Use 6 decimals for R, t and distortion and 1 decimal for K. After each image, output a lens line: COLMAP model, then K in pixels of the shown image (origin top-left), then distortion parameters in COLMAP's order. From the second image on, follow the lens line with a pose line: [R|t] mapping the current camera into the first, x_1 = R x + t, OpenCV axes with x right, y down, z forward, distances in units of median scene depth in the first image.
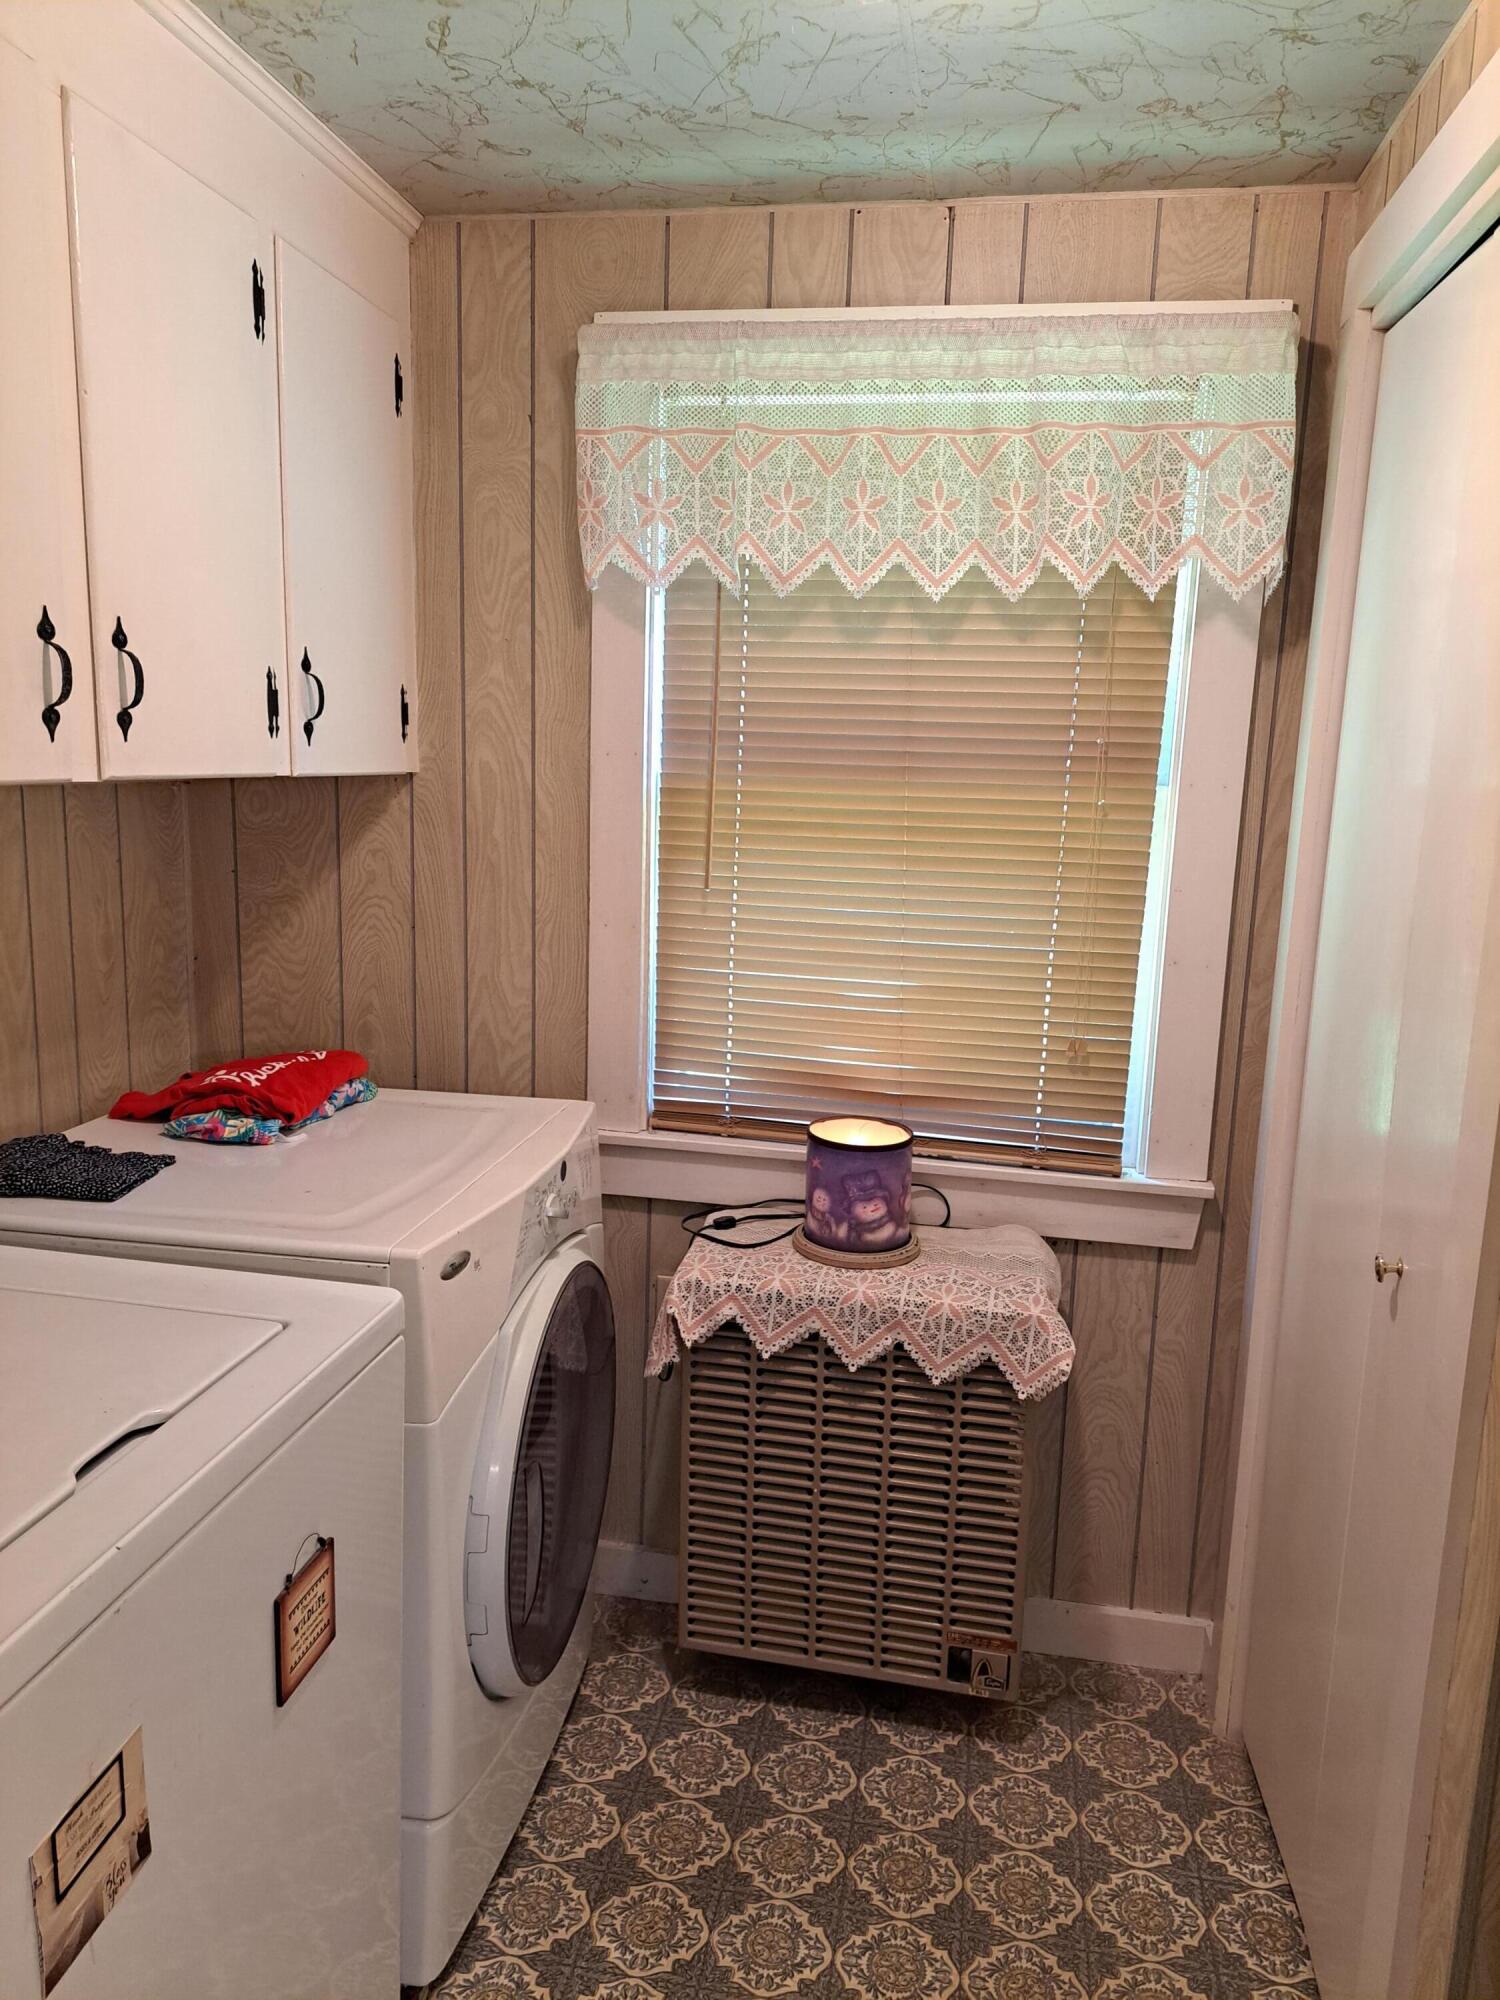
lens RADIAL K [[1397.2, 0, 750.0], [0, 1397.2, 1000.0], [0, 0, 1]] dist [0.120935, 0.000557]
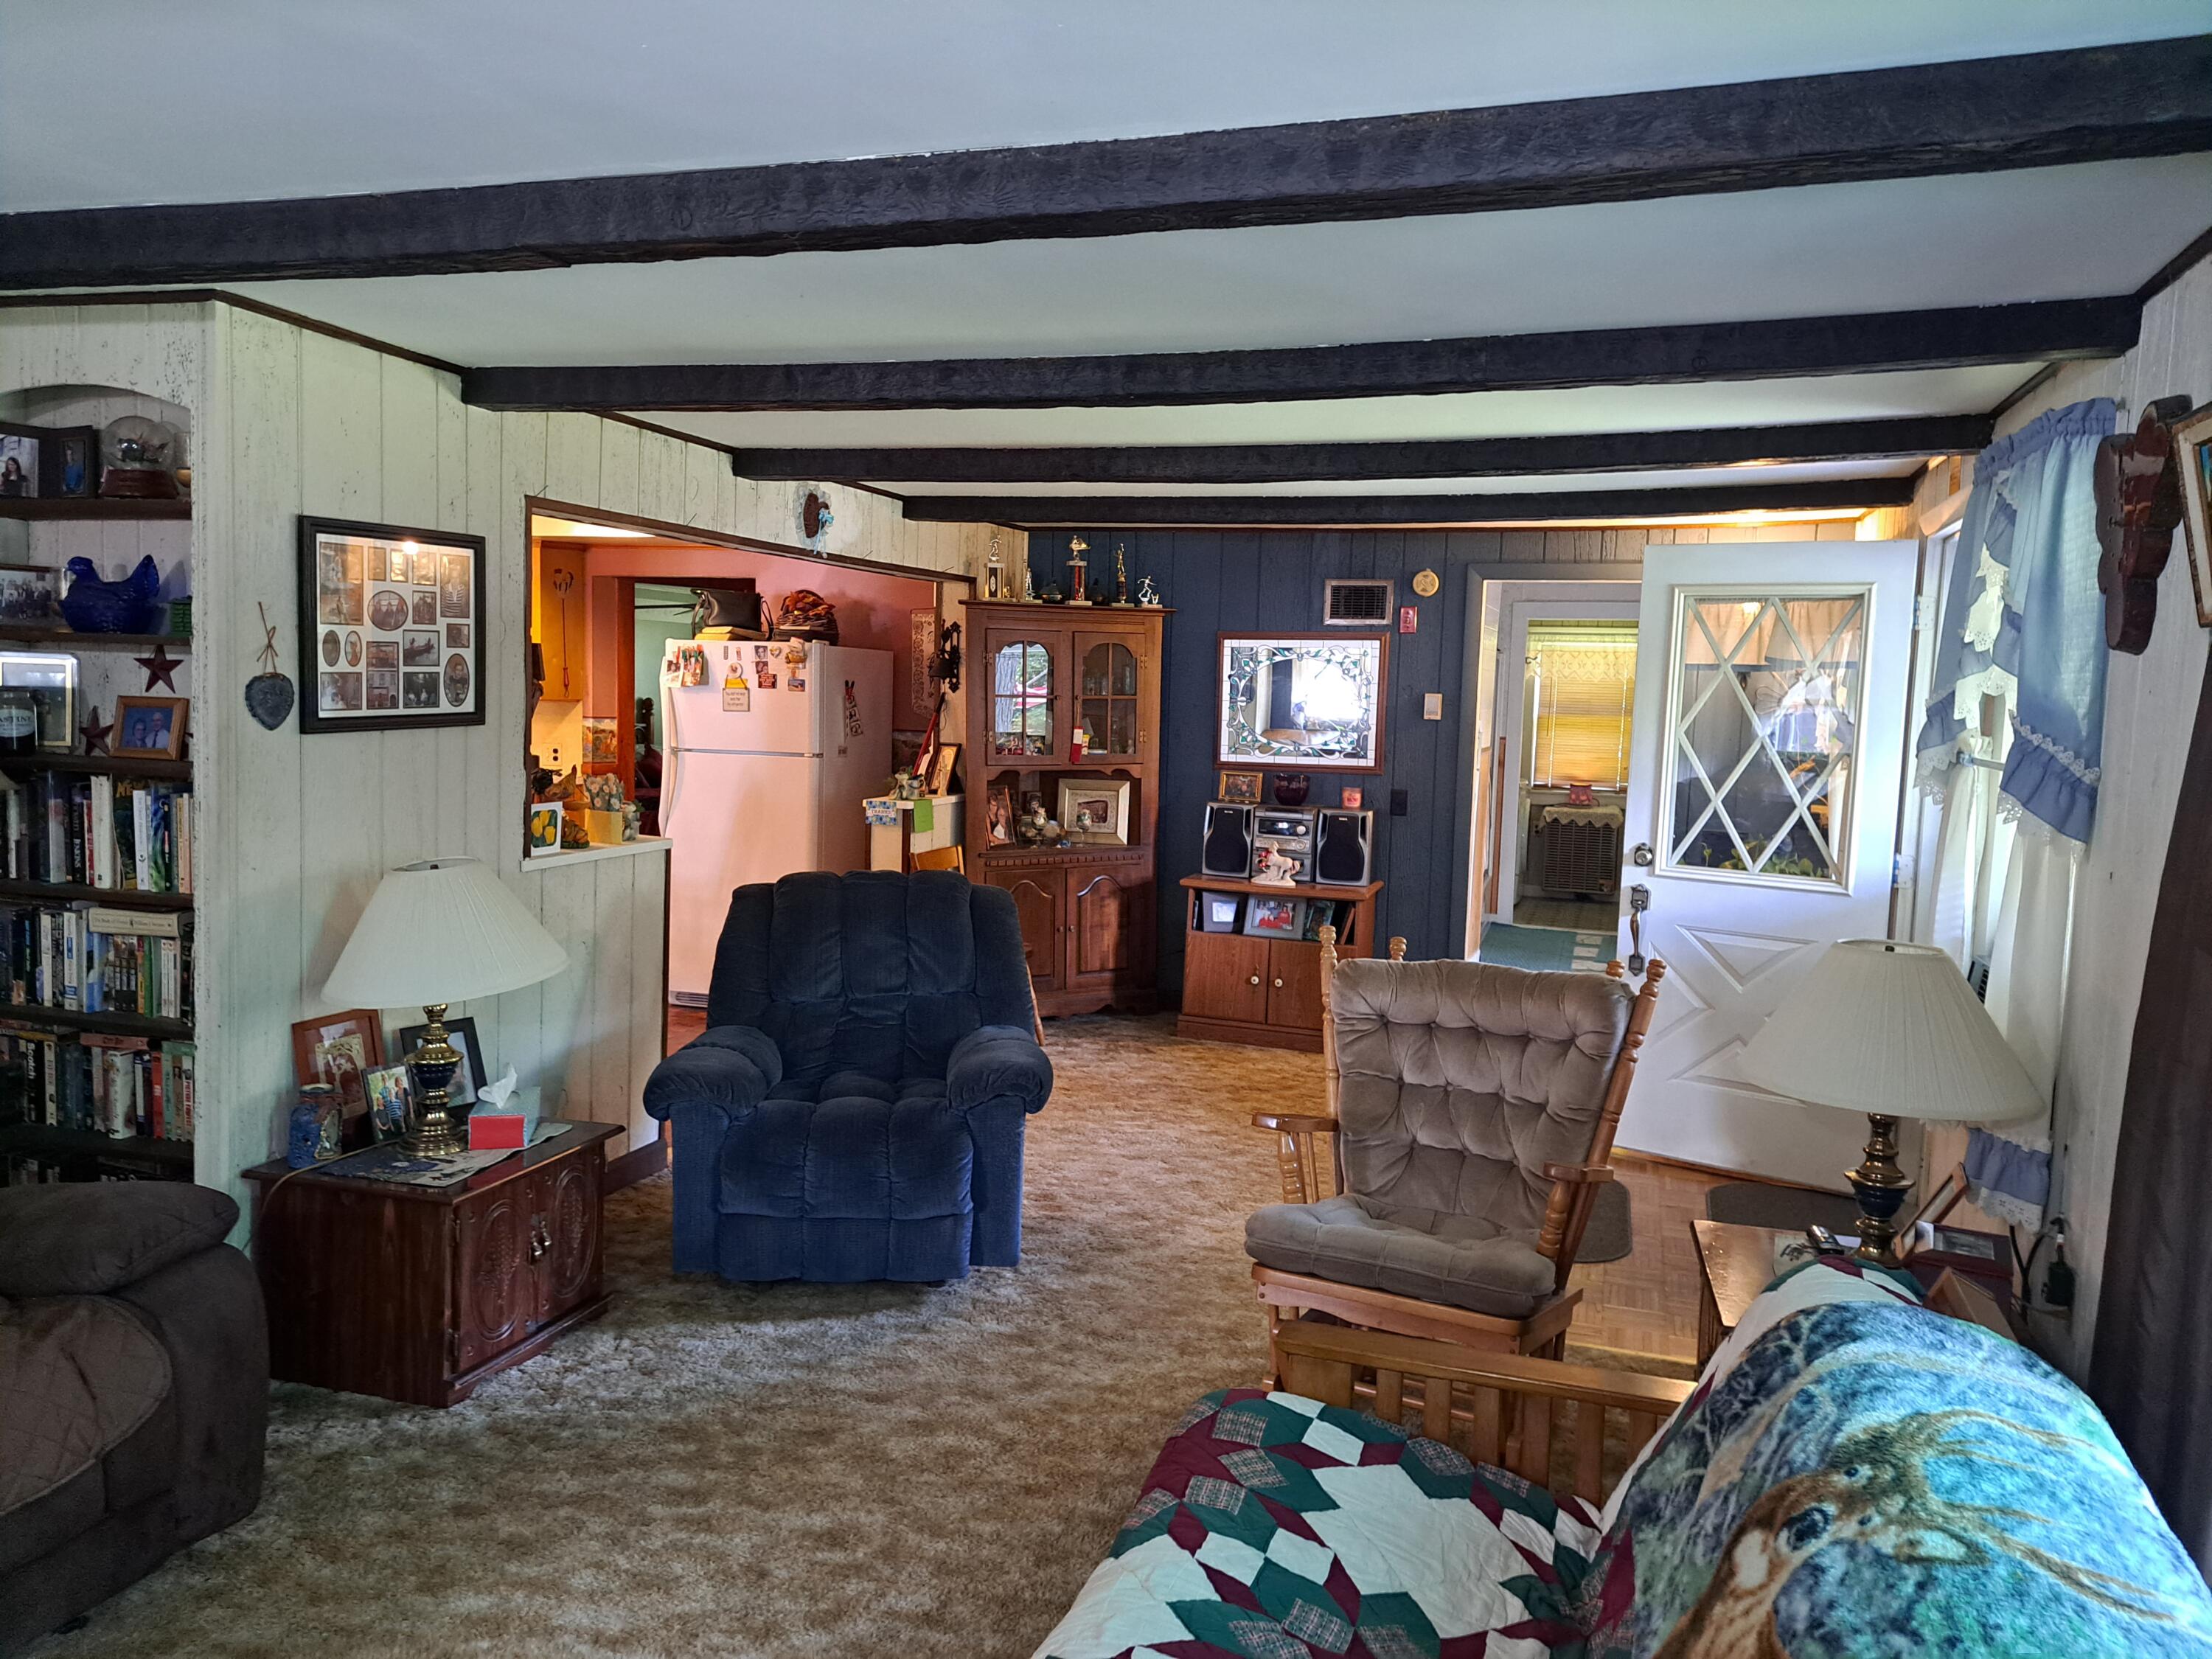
lens RADIAL K [[1581.4, 0, 1106.0], [0, 1581.4, 829.5], [0, 0, 1]] dist [0.002590, 0.002233]
pose [[0.989481, 0.010330, -0.144294, -0.790044], [-0.023429, 0.995722, -0.089381, 0.805778], [0.142753, 0.091822, 0.985490, -4.843023]]
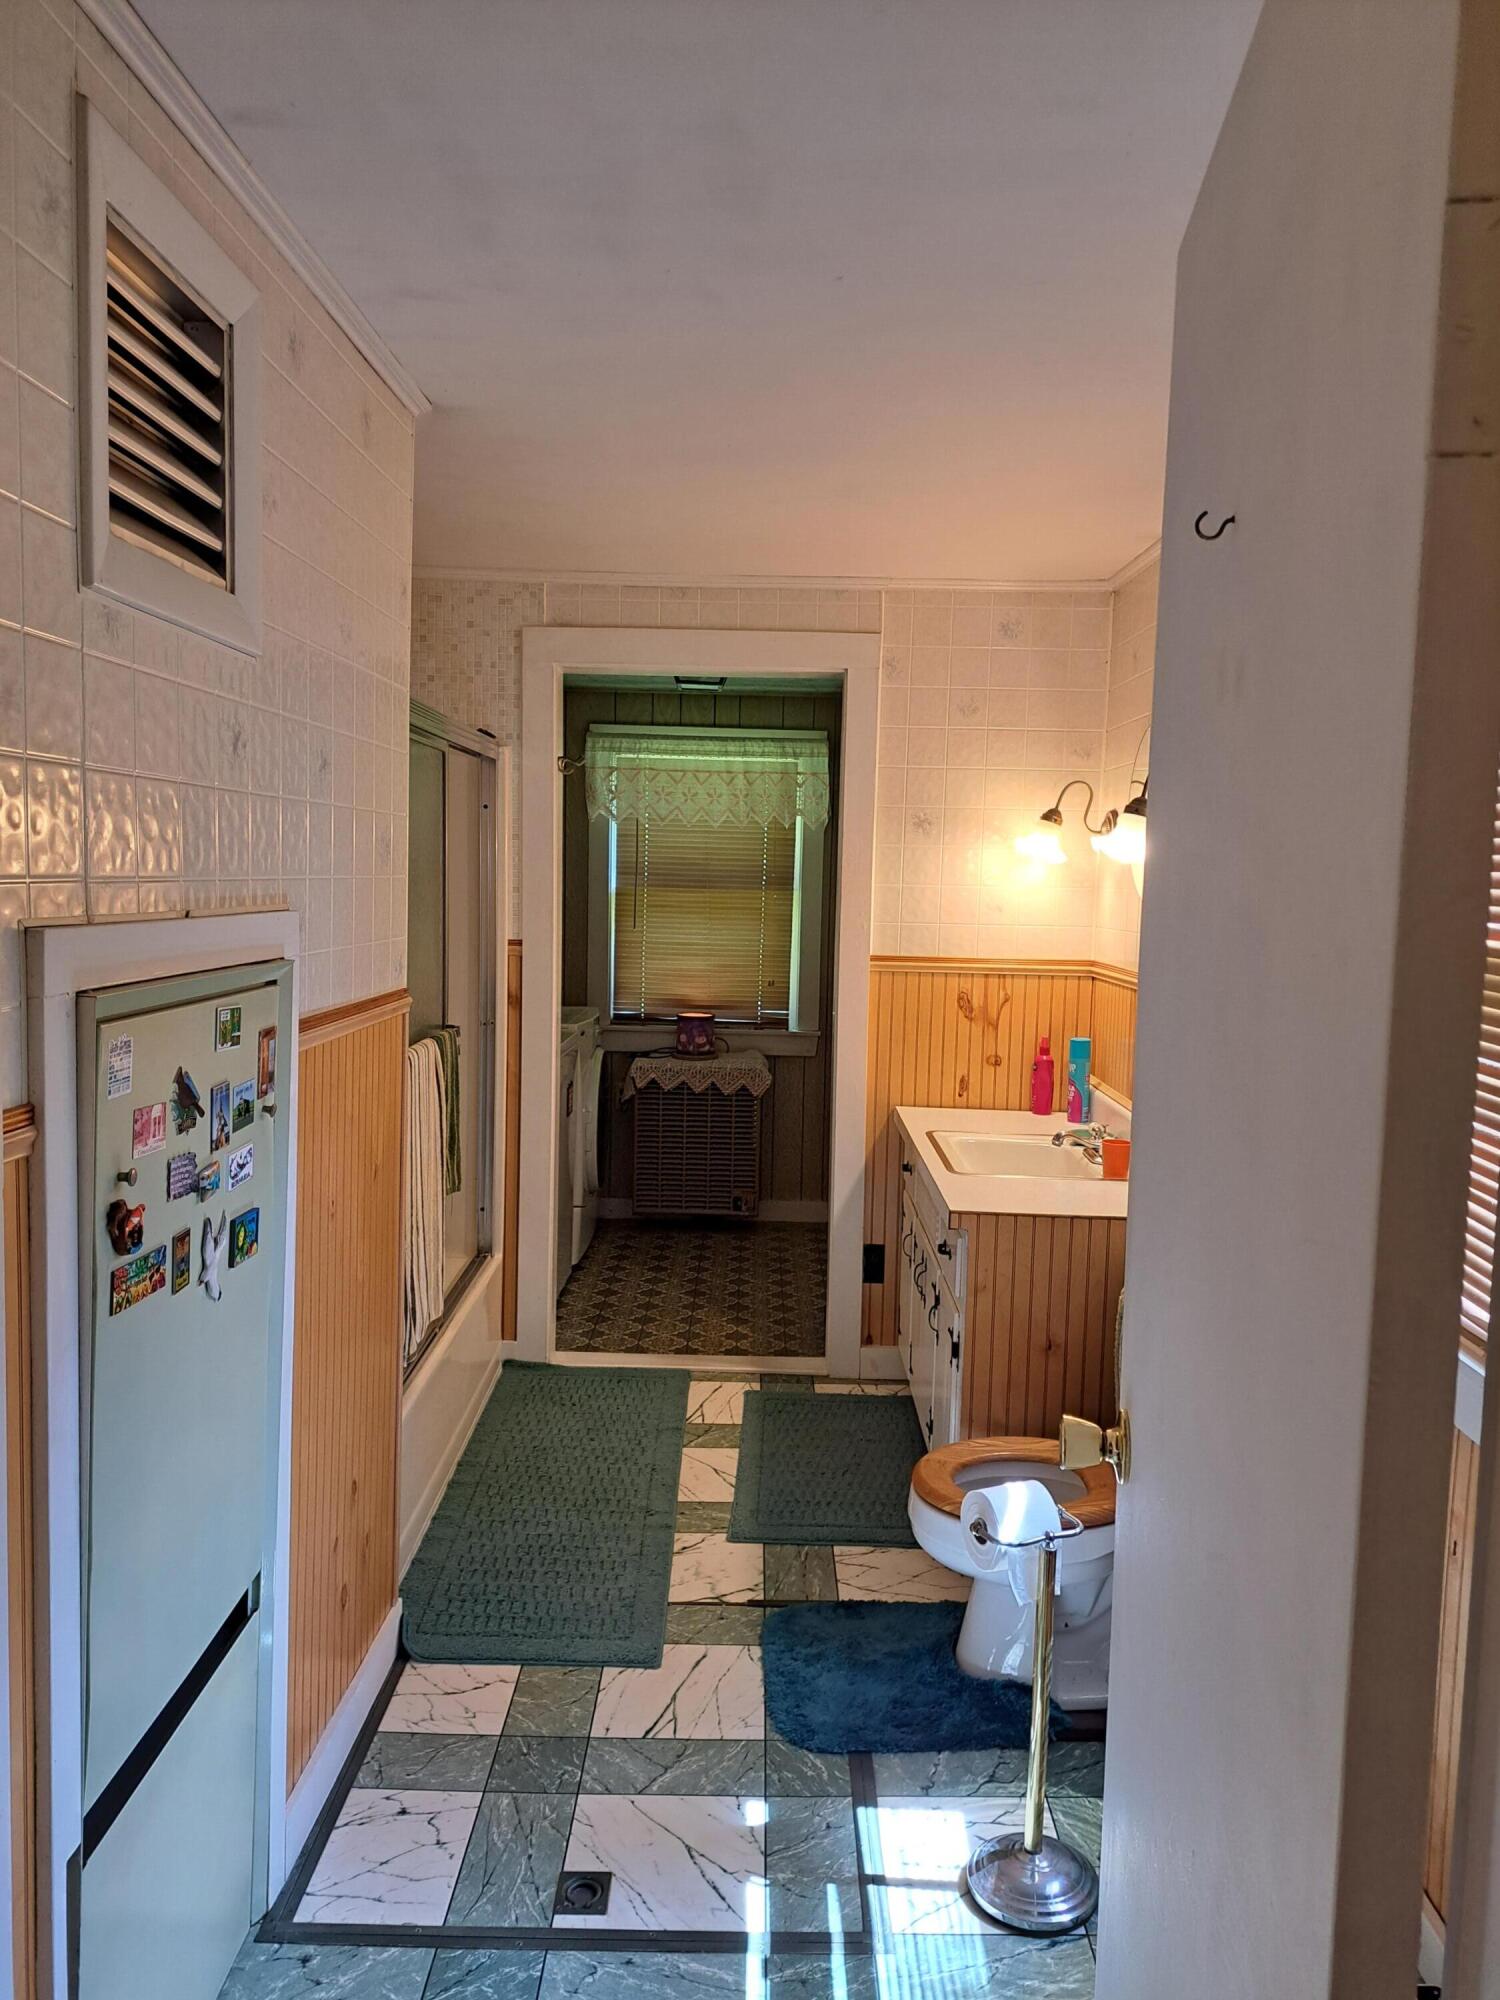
lens RADIAL K [[1429.8, 0, 750.0], [0, 1429.8, 1000.0], [0, 0, 1]] dist [0.002590, 0.002233]
pose [[0.985572, -0.024688, 0.167445, -0.285952], [0.040825, 0.994770, -0.093622, 0.333693], [-0.164258, 0.099107, 0.981426, -1.776148]]
